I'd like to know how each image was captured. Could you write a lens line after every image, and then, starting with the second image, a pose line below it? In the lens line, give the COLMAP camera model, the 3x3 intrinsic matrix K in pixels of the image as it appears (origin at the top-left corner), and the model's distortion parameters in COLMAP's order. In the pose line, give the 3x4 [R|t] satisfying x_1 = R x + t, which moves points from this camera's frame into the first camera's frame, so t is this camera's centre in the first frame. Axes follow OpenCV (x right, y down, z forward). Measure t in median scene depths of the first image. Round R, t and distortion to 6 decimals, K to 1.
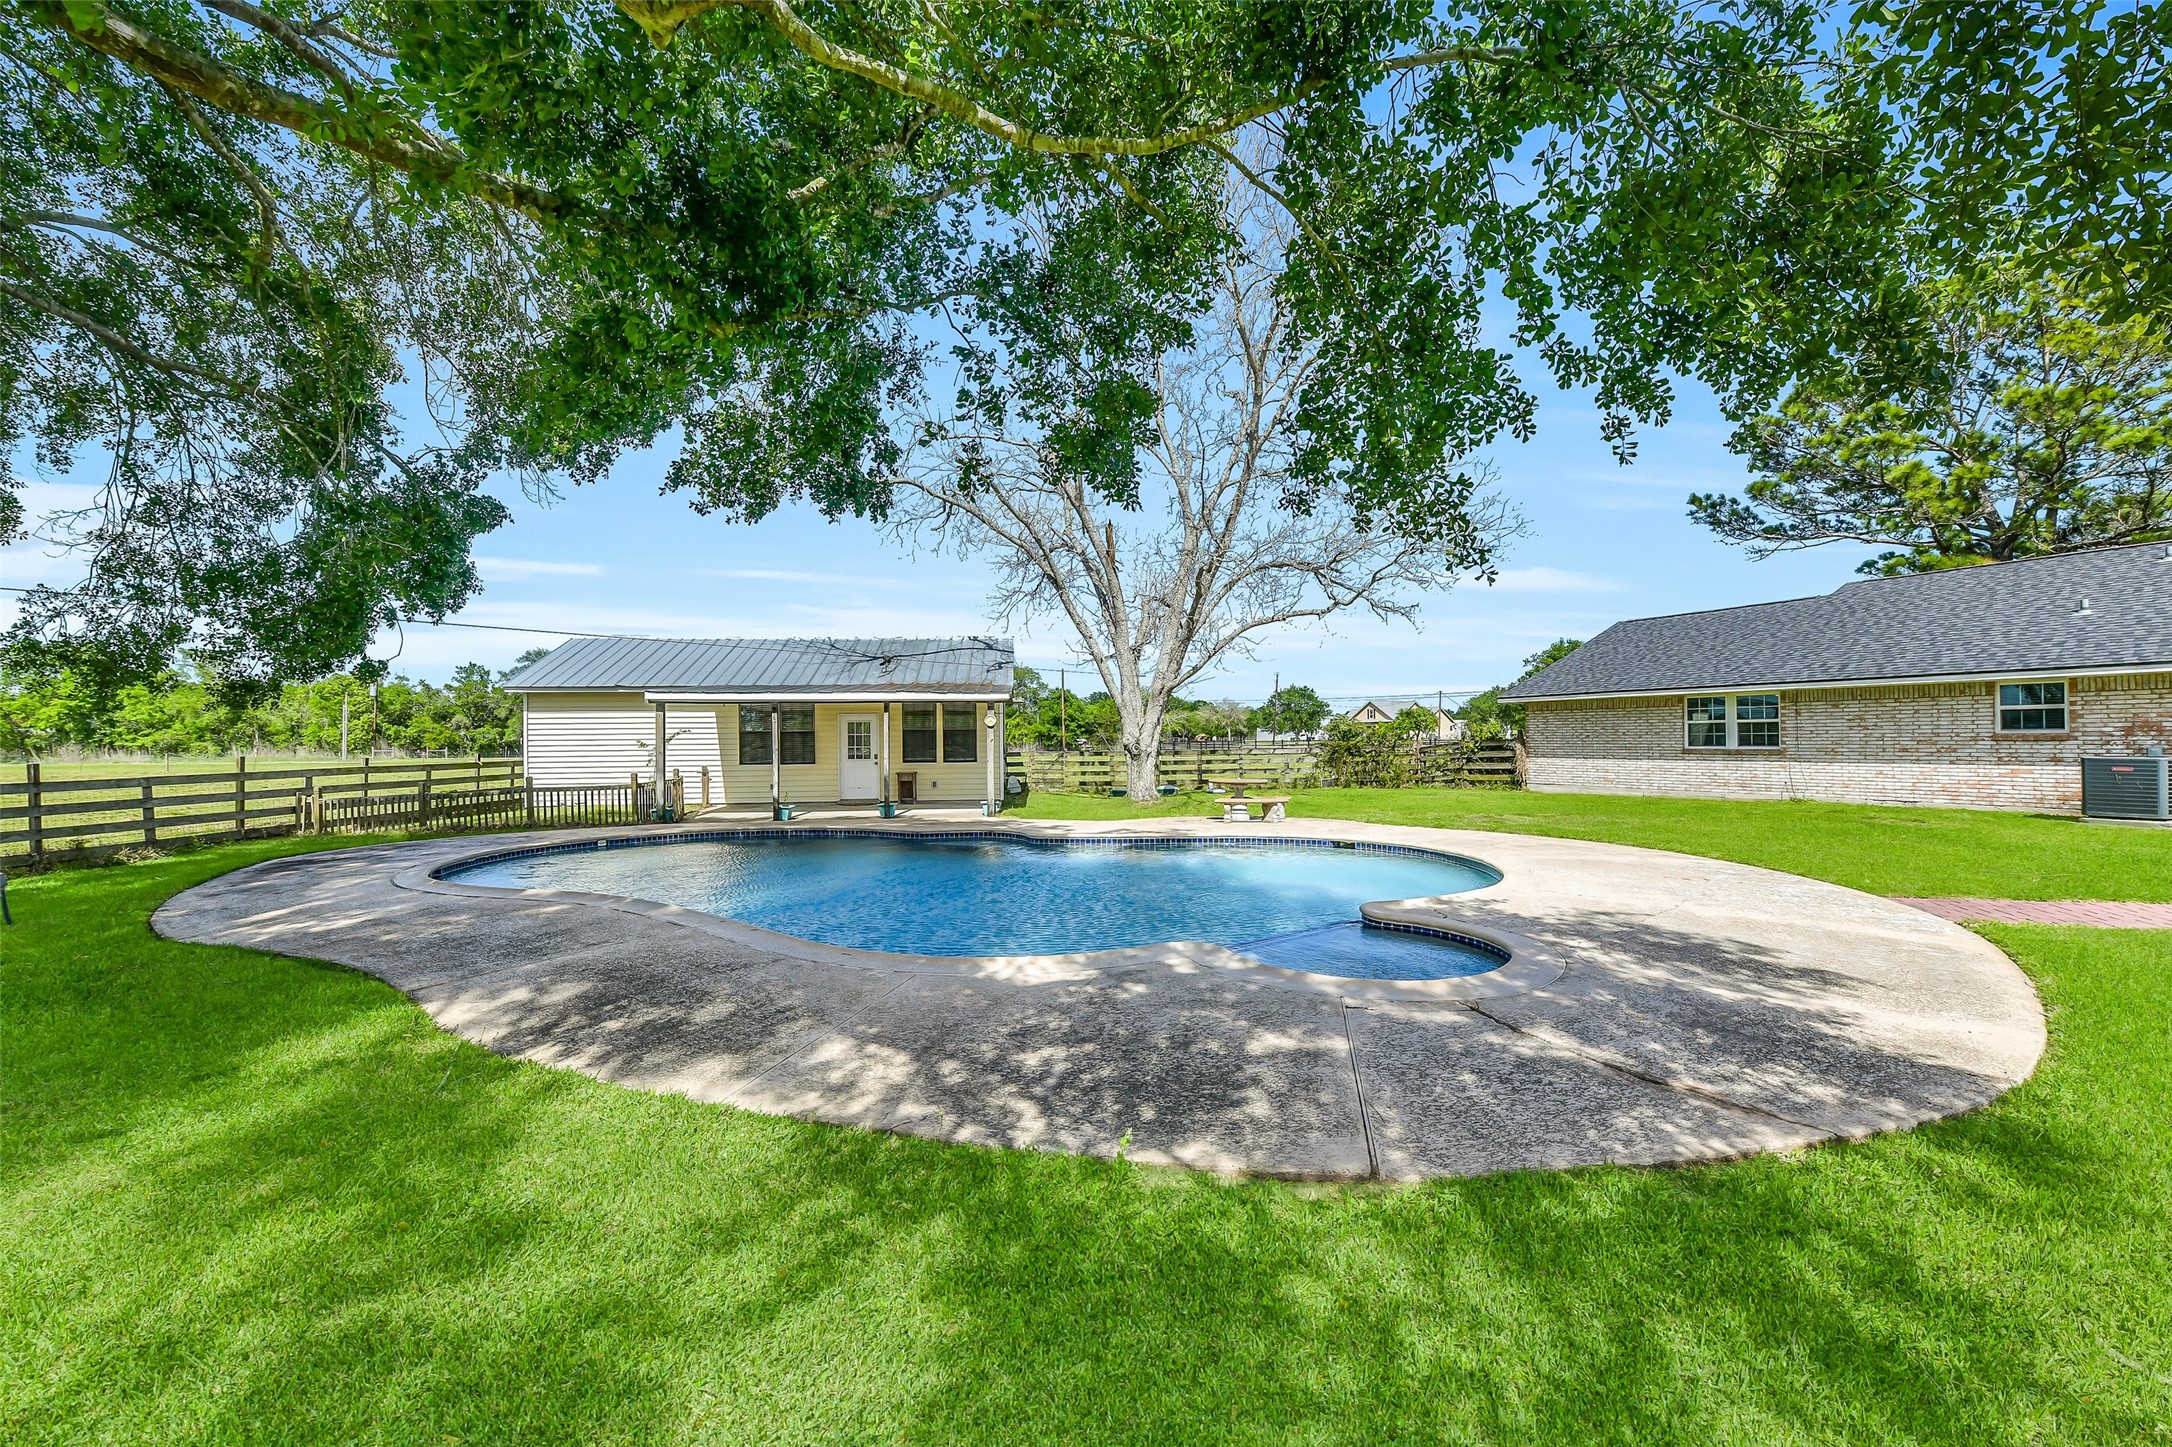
lens RADIAL K [[848.9, 0, 1075.6], [0, 848.9, 732.5], [0, 0, 1]] dist [0.008700, -0.000018]
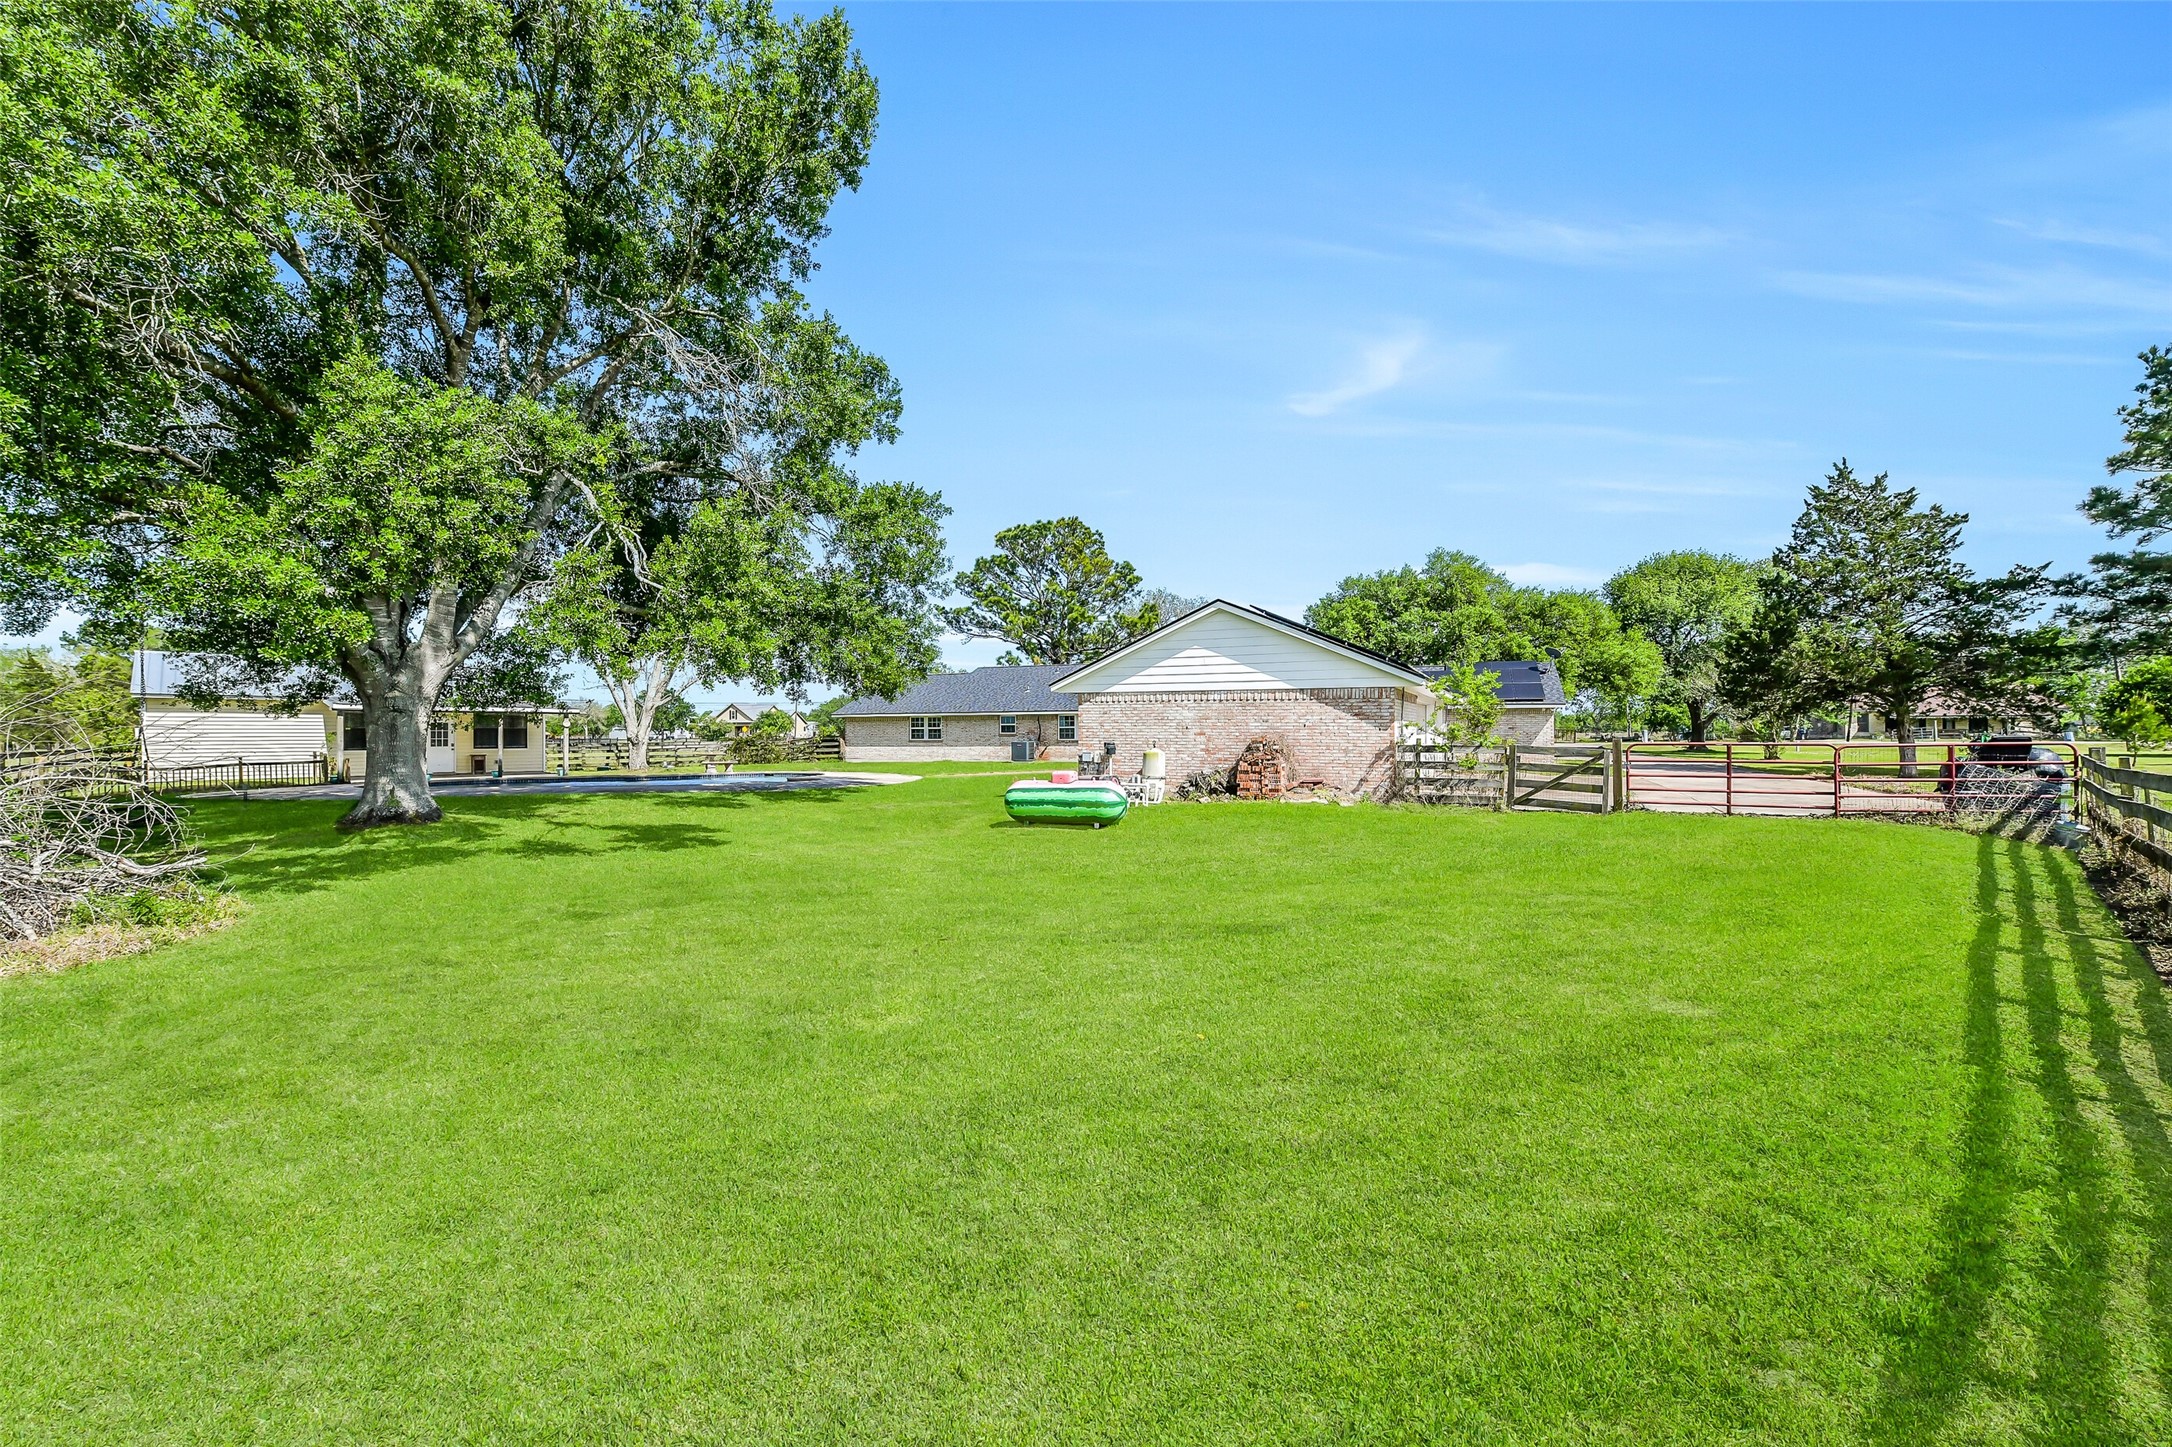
lens RADIAL K [[848.9, 0, 1085.8], [0, 848.9, 729.9], [0, 0, 1]] dist [0.008700, -0.000018]
pose [[0.740838, 0.011424, 0.671586, -0.439902], [-0.009164, 0.999934, -0.006900, 0.003108], [-0.671621, -0.001043, 0.740894, -0.966005]]
